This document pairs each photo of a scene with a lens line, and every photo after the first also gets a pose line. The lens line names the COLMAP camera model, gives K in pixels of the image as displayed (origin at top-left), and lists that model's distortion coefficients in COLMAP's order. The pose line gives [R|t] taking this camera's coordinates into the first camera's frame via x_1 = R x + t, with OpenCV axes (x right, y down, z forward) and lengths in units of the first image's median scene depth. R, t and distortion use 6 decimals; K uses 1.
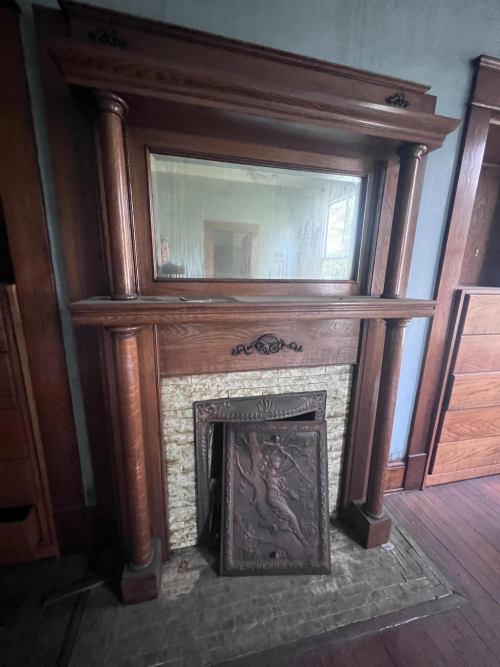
lens RADIAL K [[266.8, 0, 251.0], [0, 266.8, 334.6], [0, 0, 1]] dist [-0.000610, 0.000267]
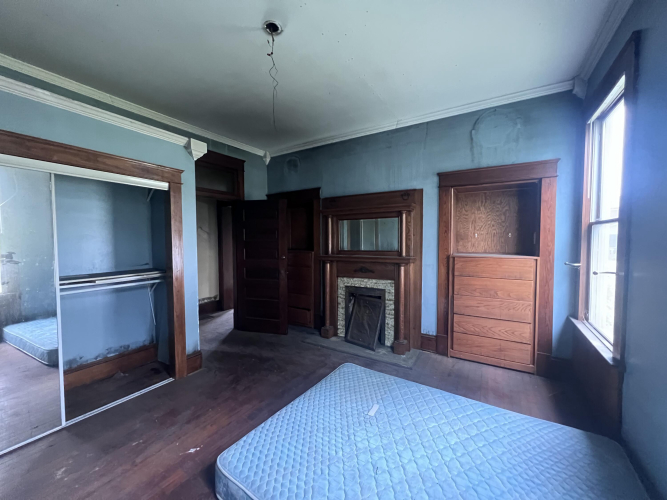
lens RADIAL K [[266.2, 0, 332.8], [0, 266.2, 251.3], [0, 0, 1]] dist [-0.000319, -0.000109]
pose [[0.712171, 0.000022, -0.702006, 1.968204], [-0.139900, 0.979946, -0.141895, 0.310762], [0.687925, 0.199264, 0.697892, -1.507777]]
